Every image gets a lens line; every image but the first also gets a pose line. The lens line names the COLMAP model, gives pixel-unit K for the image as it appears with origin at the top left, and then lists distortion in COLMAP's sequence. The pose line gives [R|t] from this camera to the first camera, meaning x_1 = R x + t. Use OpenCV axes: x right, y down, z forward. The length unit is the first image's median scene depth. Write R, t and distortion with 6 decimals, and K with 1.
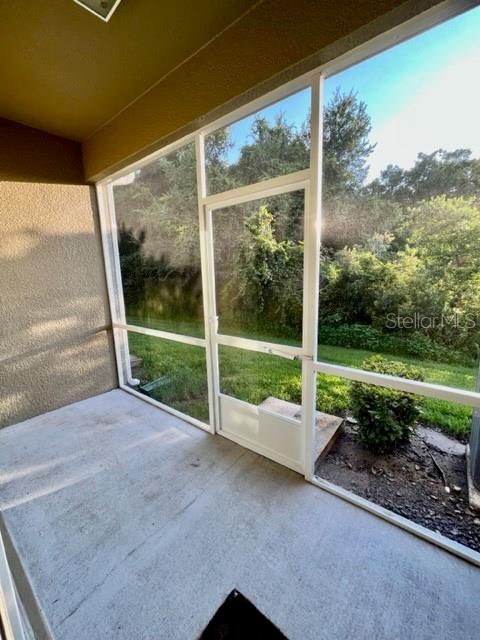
lens RADIAL K [[259.9, 0, 240.6], [0, 259.9, 319.7], [0, 0, 1]] dist [-0.003154, -0.000563]
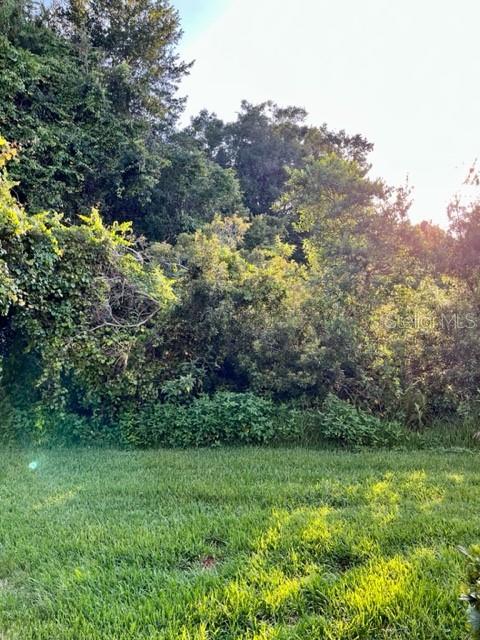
lens RADIAL K [[485.9, 0, 244.1], [0, 485.9, 322.1], [0, 0, 1]] dist [0.035173, -0.033541]
pose [[0.827228, -0.045172, 0.560048, -0.016976], [0.104401, 0.991762, -0.074214, -0.035455], [-0.552082, 0.119861, 0.825129, 0.198662]]
